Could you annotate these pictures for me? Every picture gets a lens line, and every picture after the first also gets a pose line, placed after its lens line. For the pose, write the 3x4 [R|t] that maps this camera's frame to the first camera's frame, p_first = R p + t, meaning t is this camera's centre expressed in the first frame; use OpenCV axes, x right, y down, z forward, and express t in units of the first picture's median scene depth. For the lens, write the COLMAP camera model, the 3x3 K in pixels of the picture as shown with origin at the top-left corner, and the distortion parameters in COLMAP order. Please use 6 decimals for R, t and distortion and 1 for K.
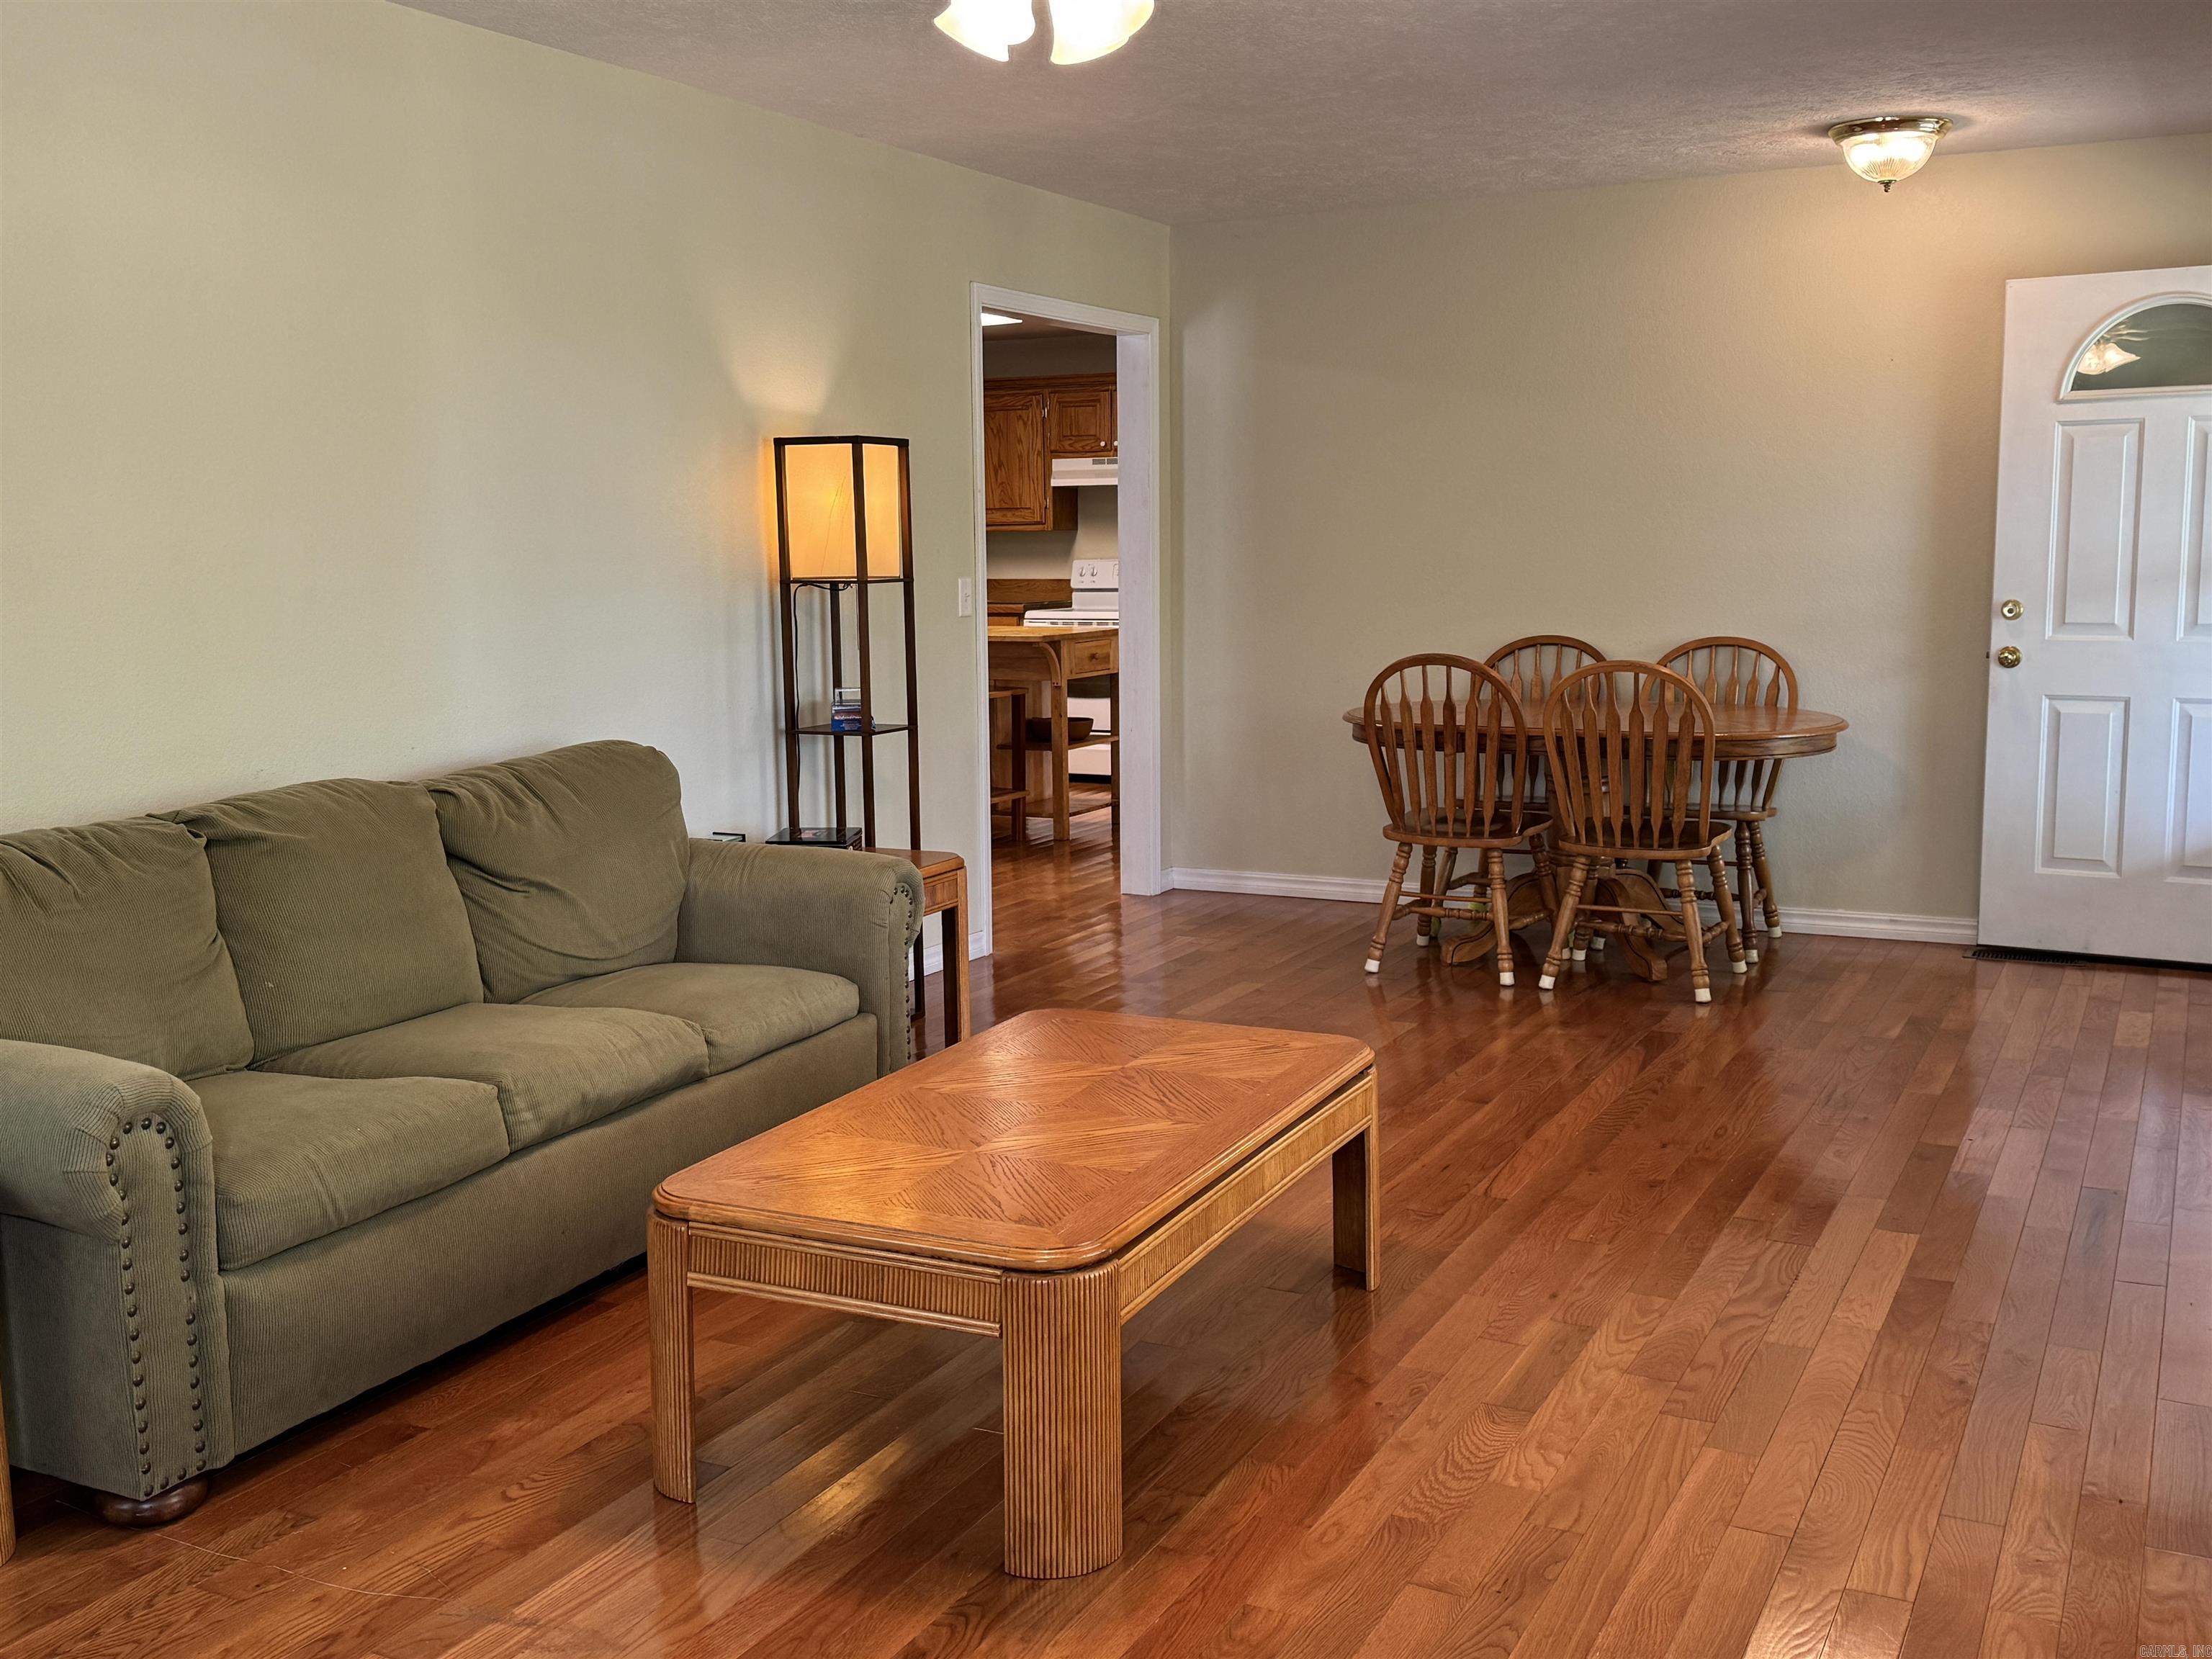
lens RADIAL K [[2174.9, 0, 1099.1], [0, 2174.9, 826.4], [0, 0, 1]] dist [0.134978, 0.000000]
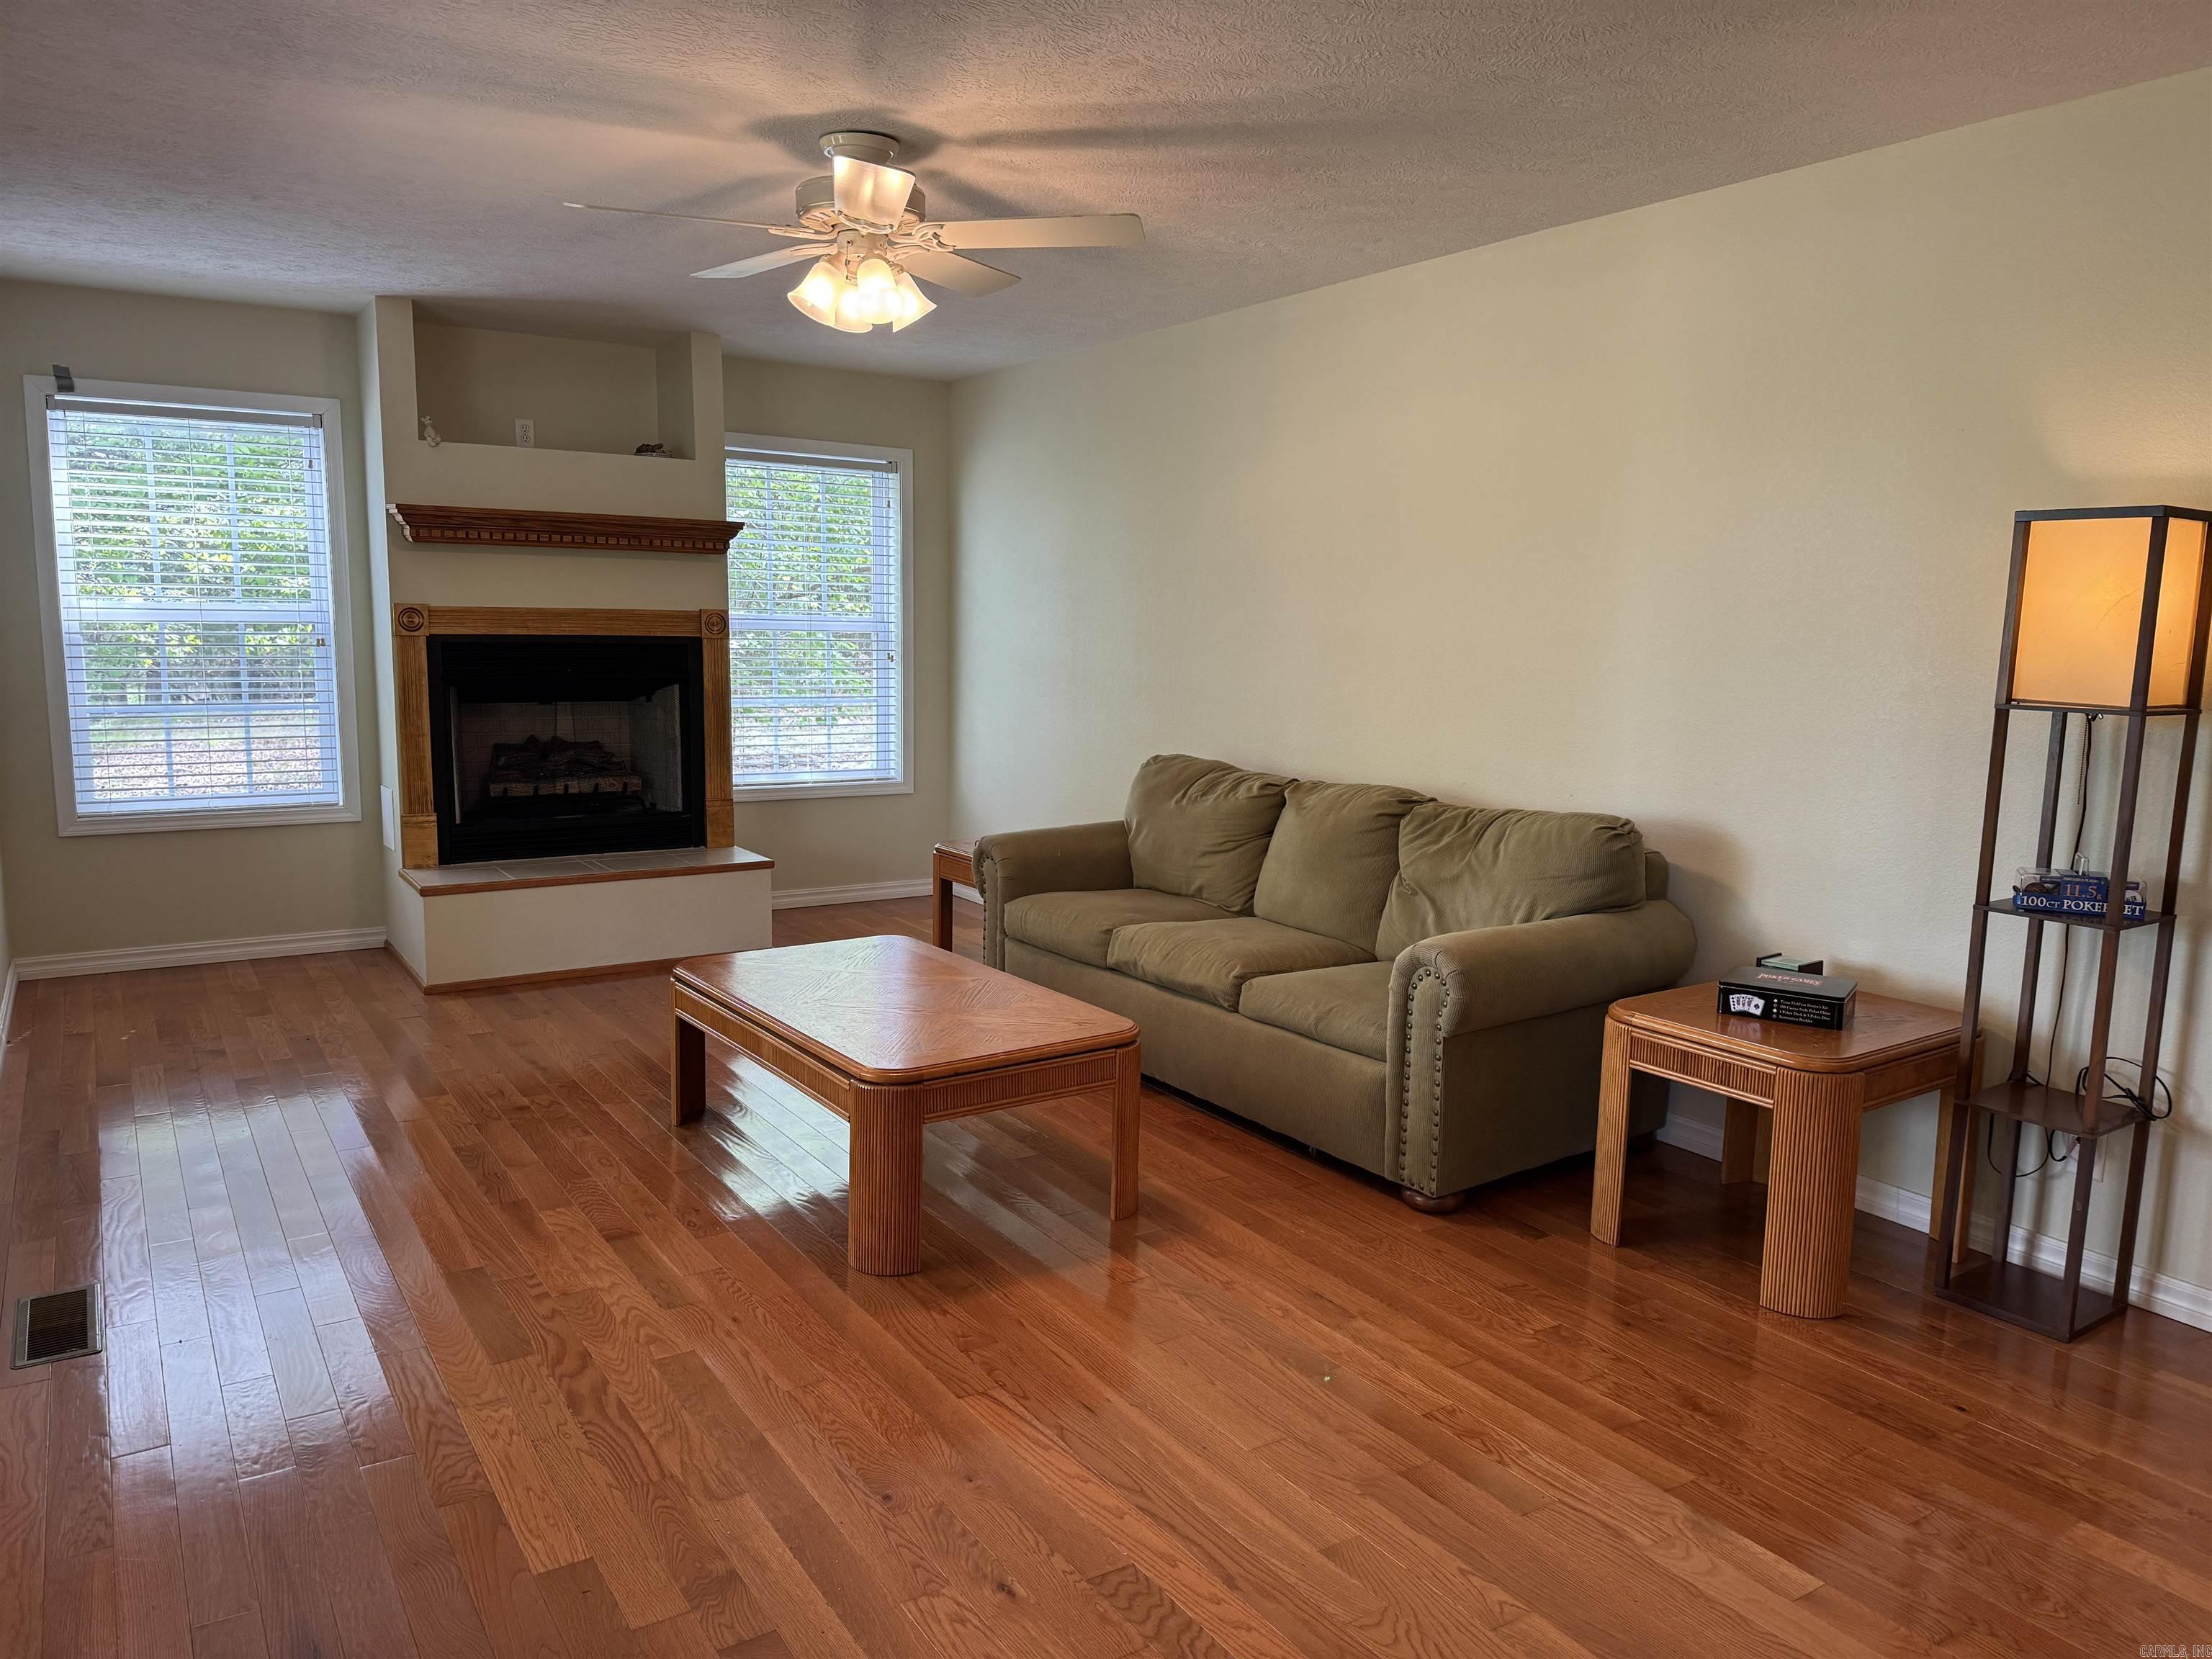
lens RADIAL K [[1560.1, 0, 1098.7], [0, 1560.1, 835.6], [0, 0, 1]] dist [0.000313, 0.000032]
pose [[-0.505058, 0.131501, -0.853009, 0.555667], [-0.121834, 0.967566, 0.221298, -0.163679], [0.854443, 0.215694, -0.472656, 1.087115]]
